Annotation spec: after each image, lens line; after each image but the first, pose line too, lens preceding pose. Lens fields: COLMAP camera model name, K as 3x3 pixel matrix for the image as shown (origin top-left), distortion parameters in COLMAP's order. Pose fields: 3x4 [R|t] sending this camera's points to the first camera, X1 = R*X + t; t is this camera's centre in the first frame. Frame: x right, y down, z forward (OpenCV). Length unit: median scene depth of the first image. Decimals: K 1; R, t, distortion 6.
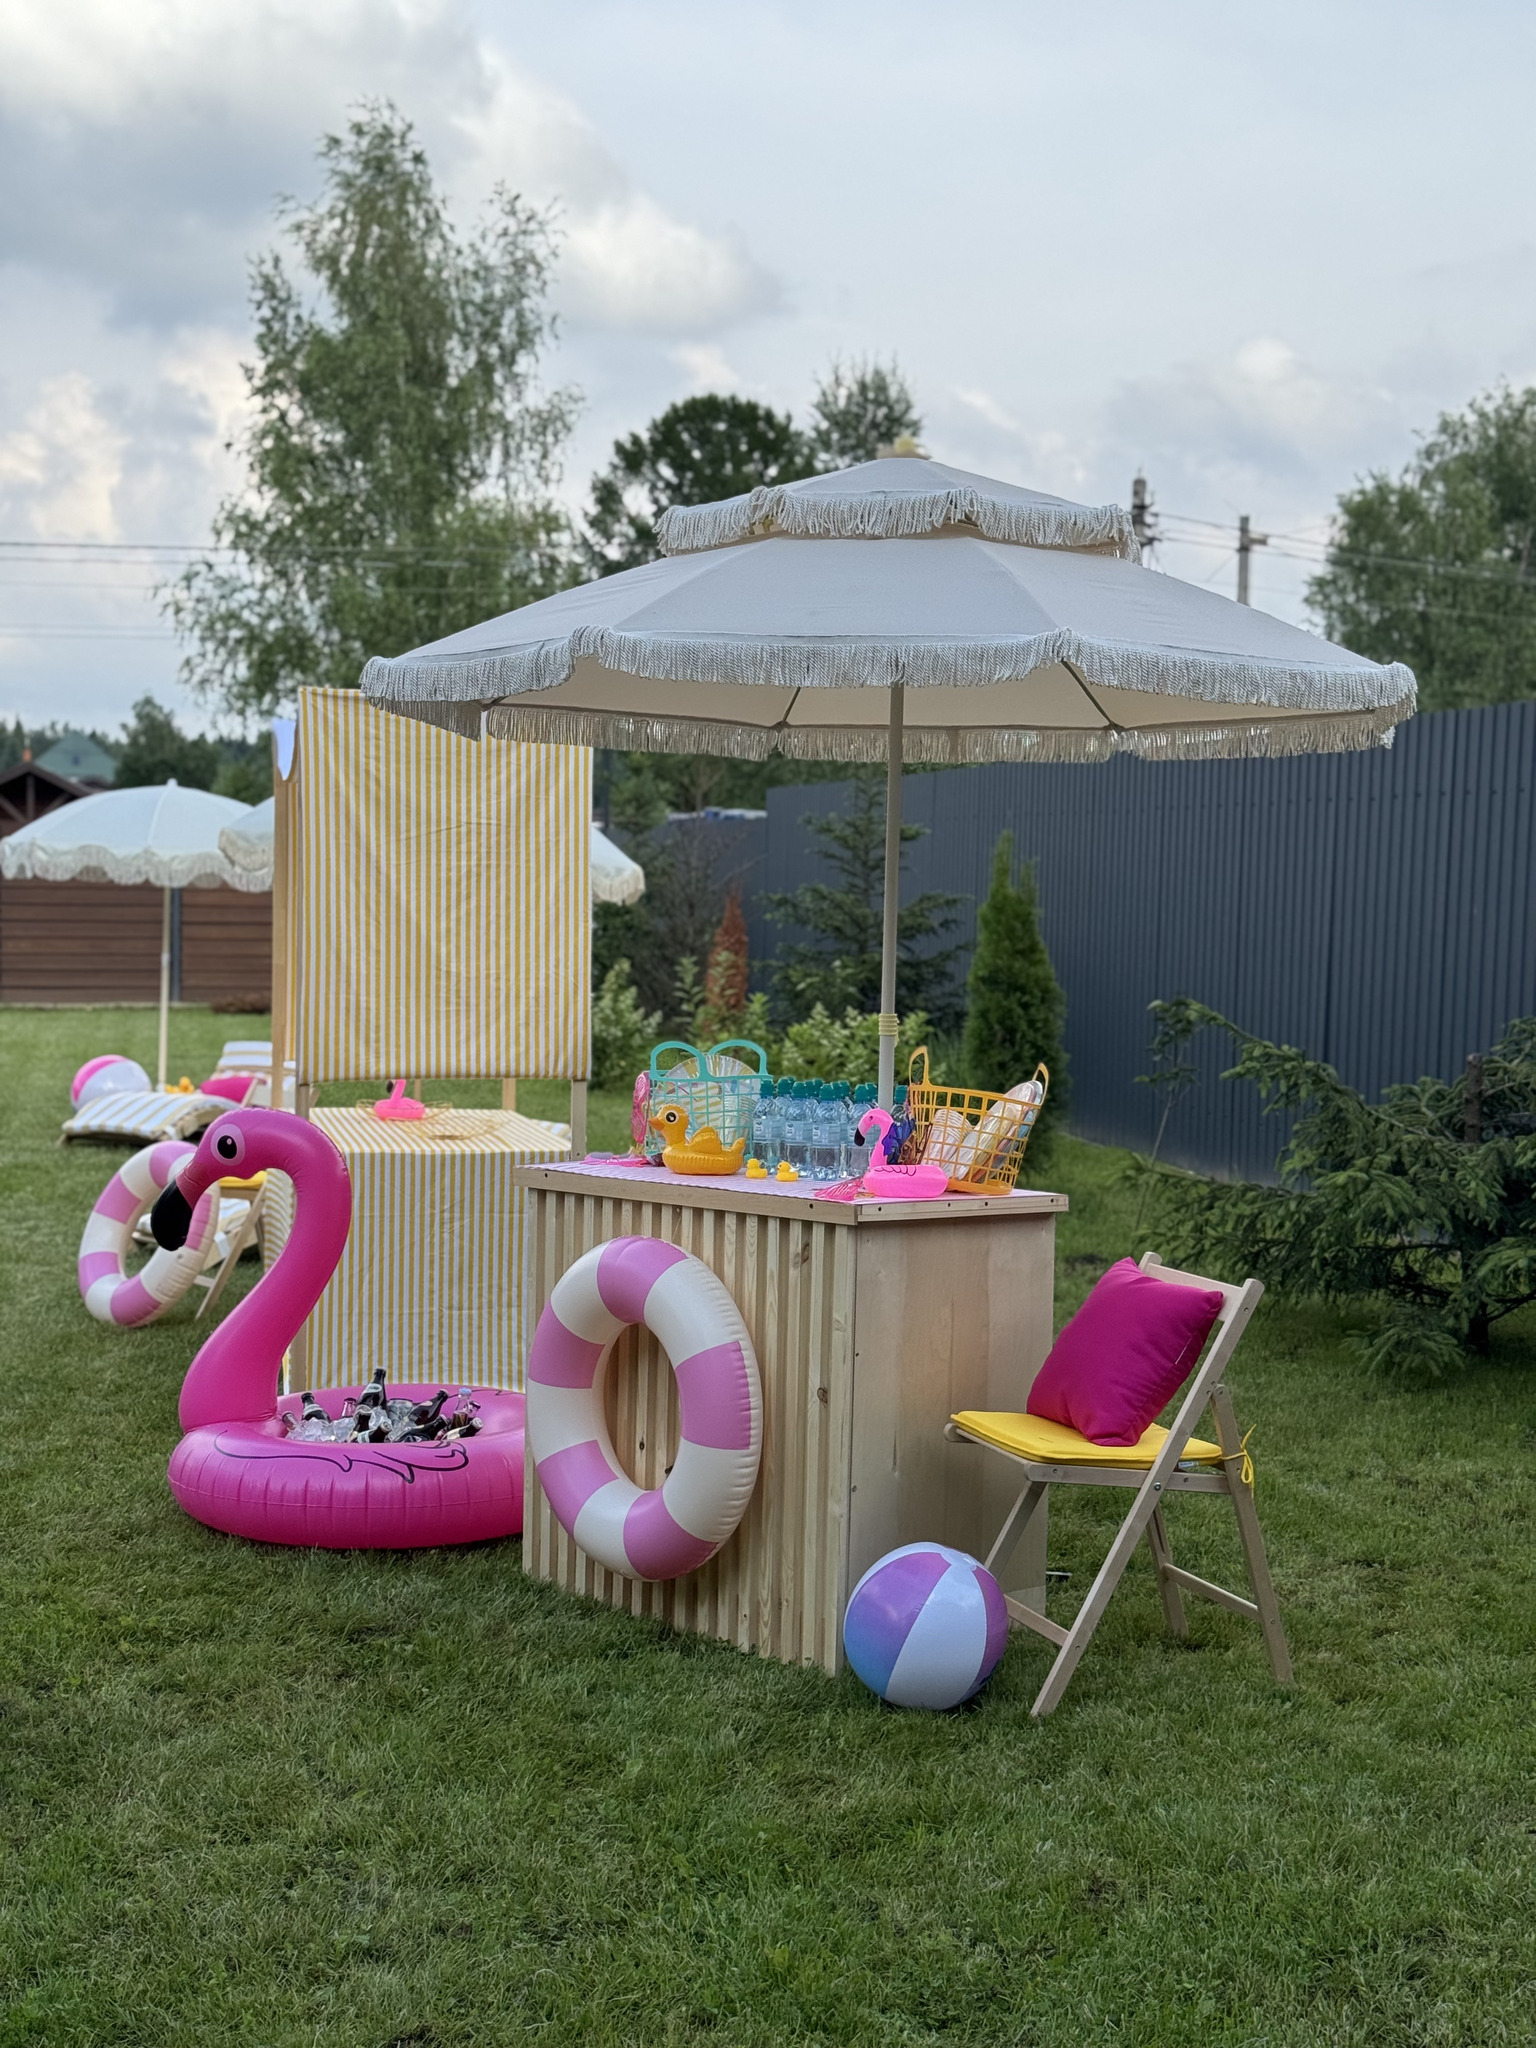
lens RADIAL K [[2822.8, 0, 773.6], [0, 2822.8, 1013.1], [0, 0, 1]] dist [0.175339, -0.367020]
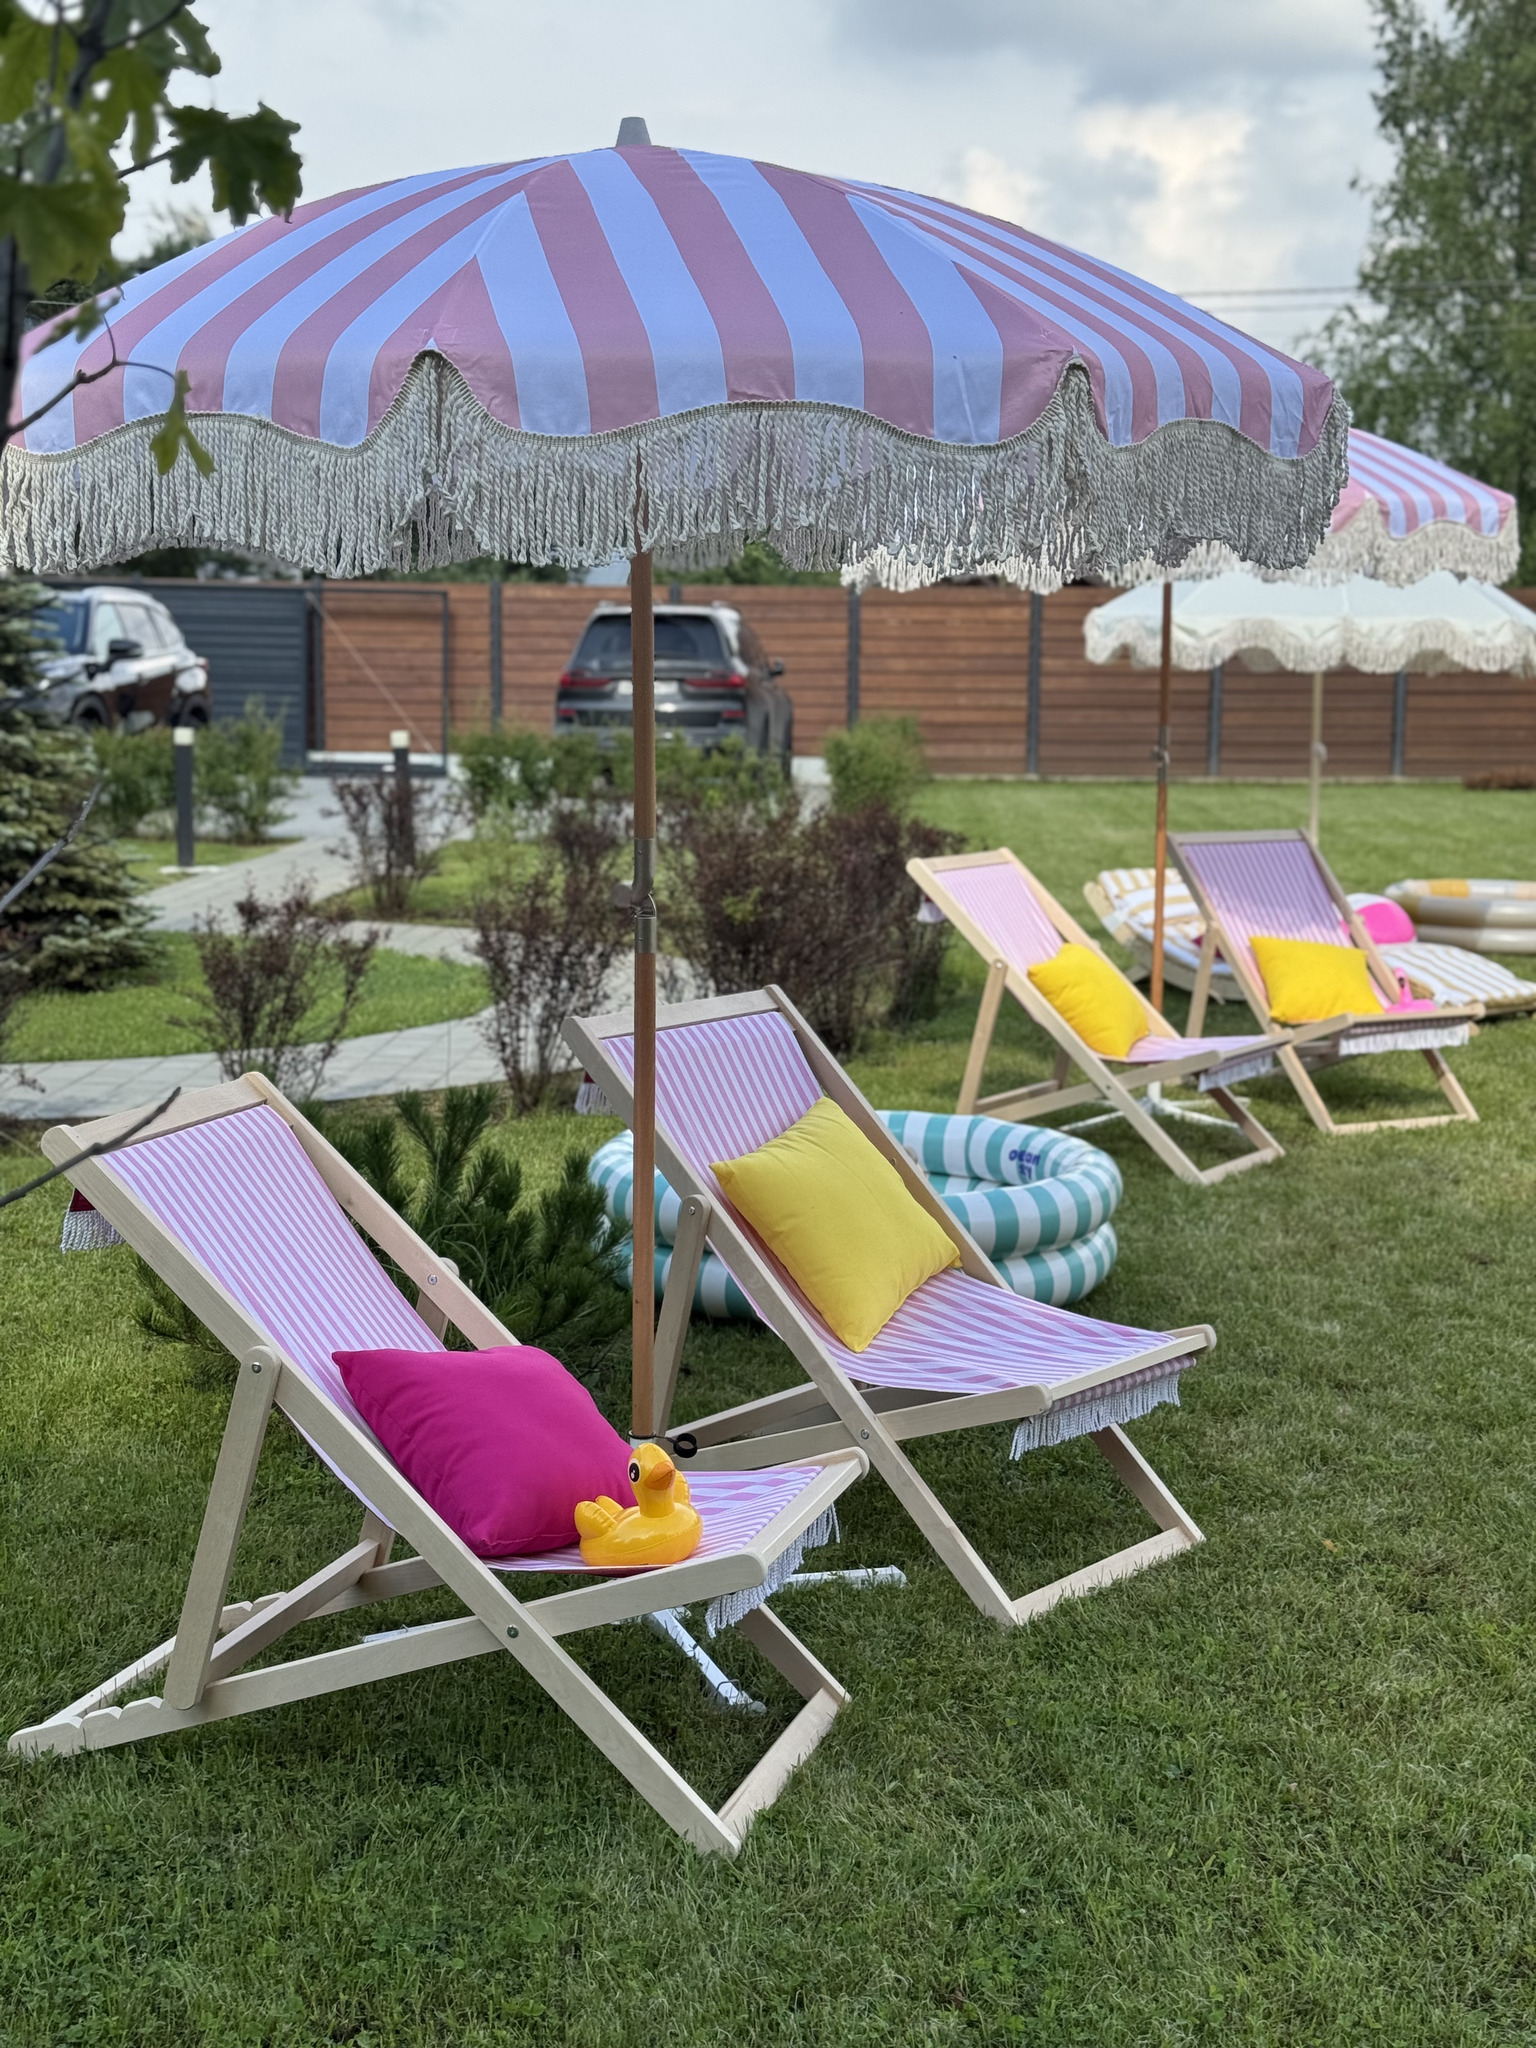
lens RADIAL K [[2839.7, 0, 773.5], [0, 2839.7, 1011.2], [0, 0, 1]] dist [0.171961, -0.226308]
pose [[0.959925, 0.029687, -0.278679, -0.593125], [-0.007210, 0.996660, 0.081339, -0.011135], [0.280163, -0.076070, 0.956934, 0.093052]]
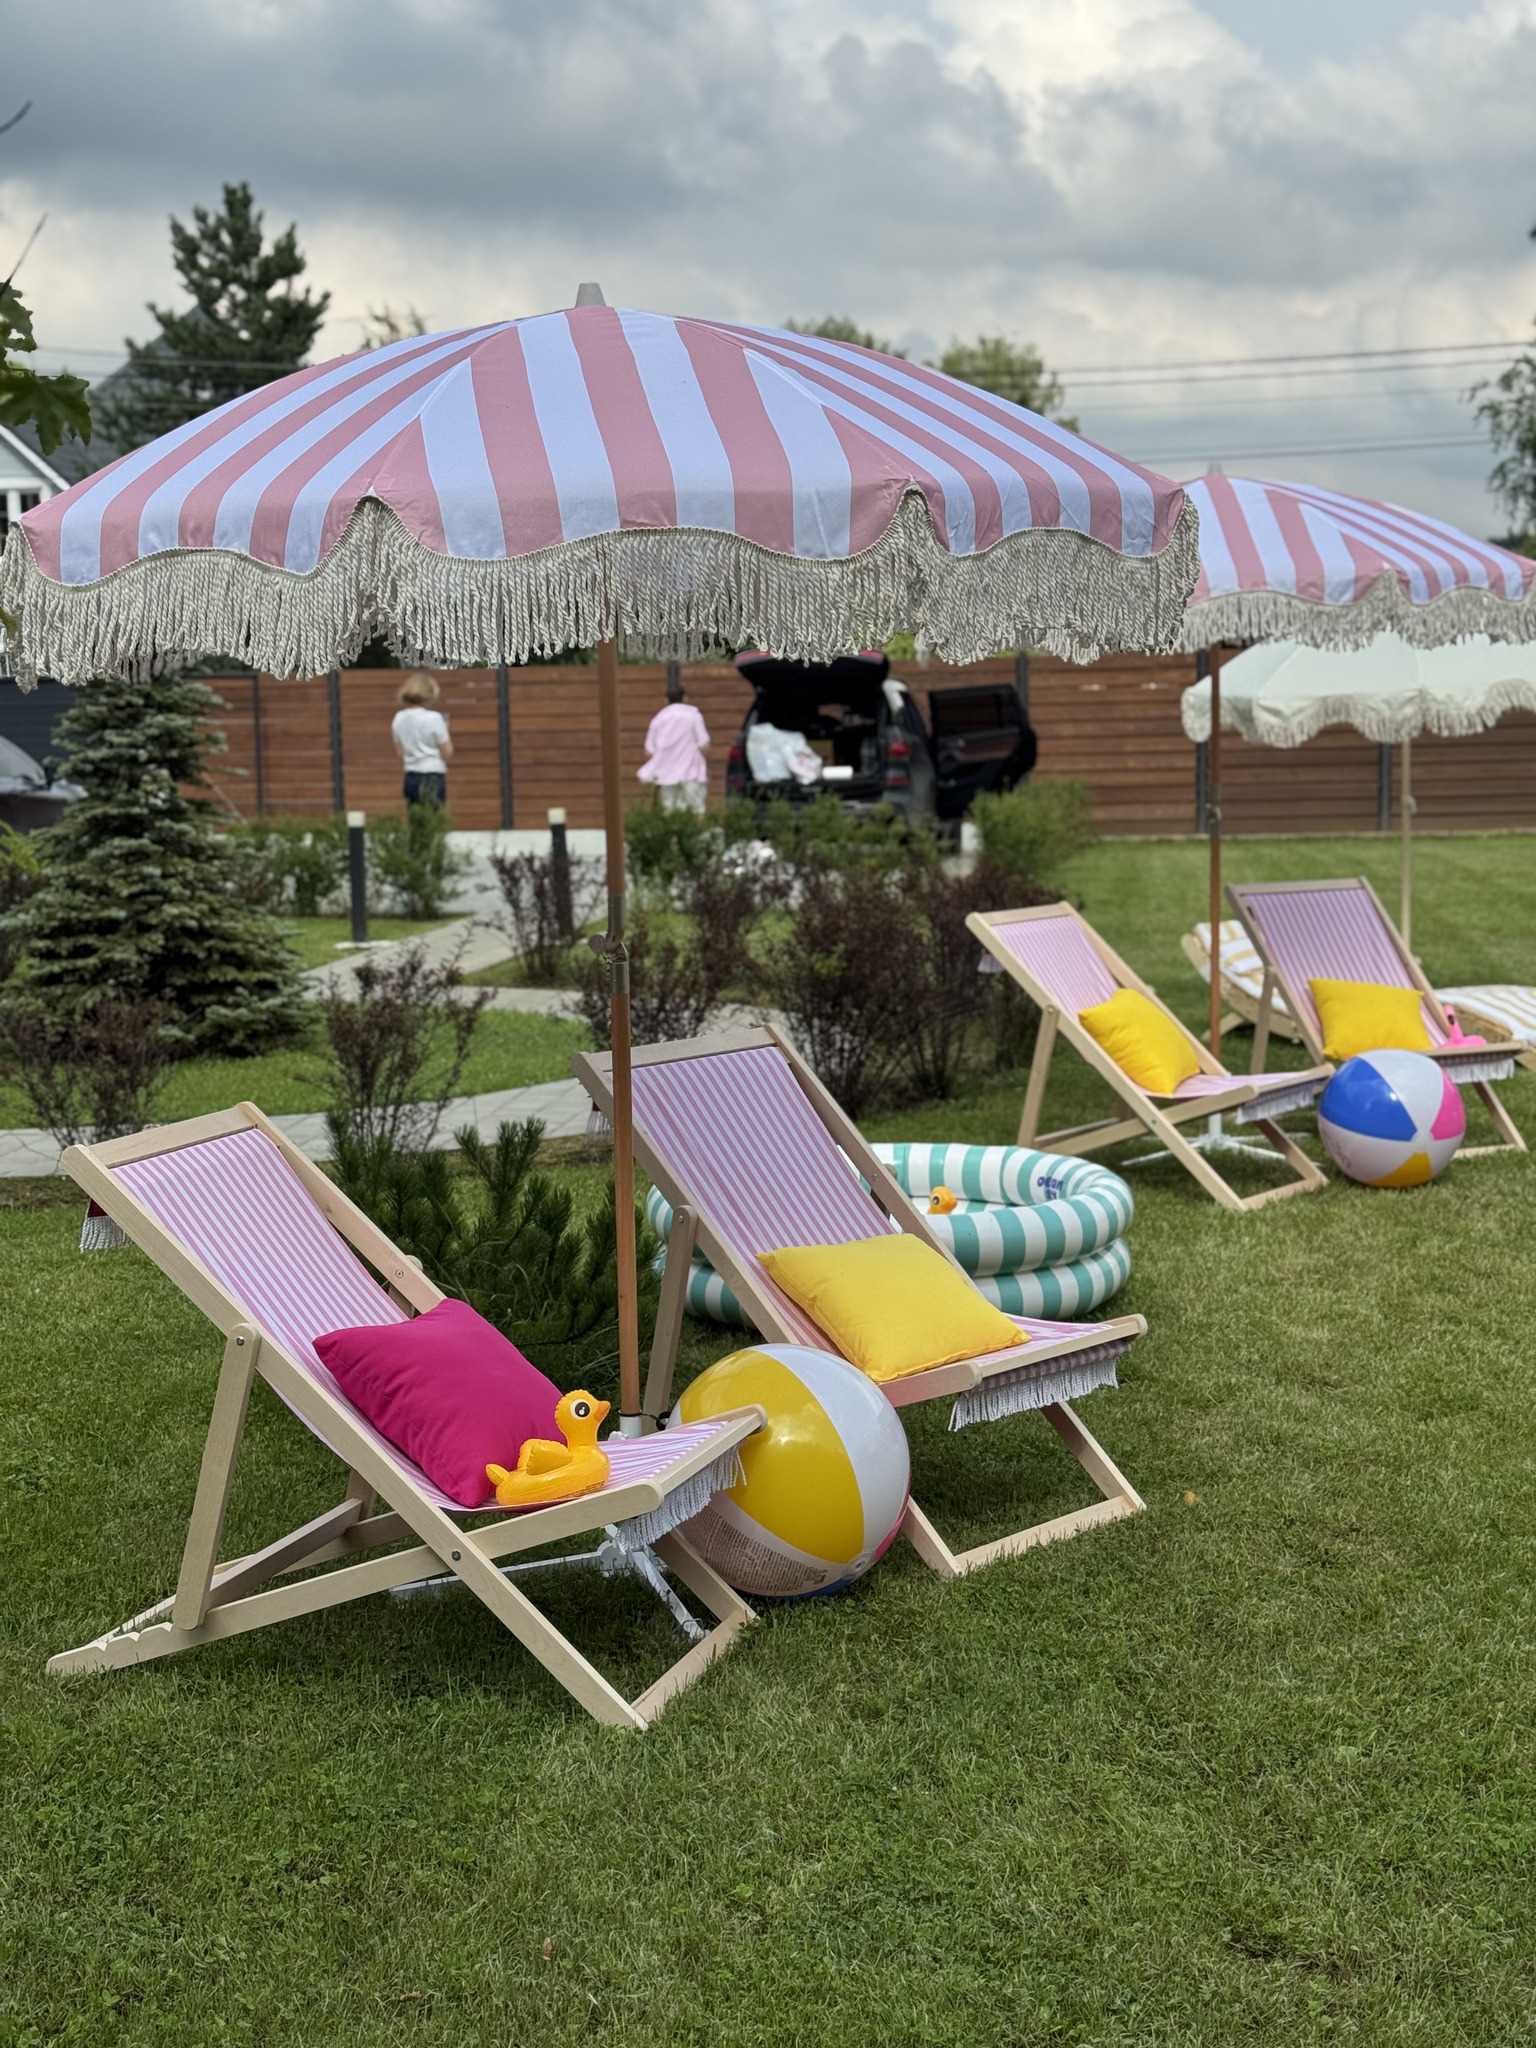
lens RADIAL K [[2822.8, 0, 773.6], [0, 2822.8, 1013.1], [0, 0, 1]] dist [0.175339, -0.367020]
pose [[0.936645, 0.003601, -0.350260, -0.519676], [0.017737, 0.998177, 0.057693, -0.009205], [0.349830, -0.060251, 0.934874, 0.035469]]
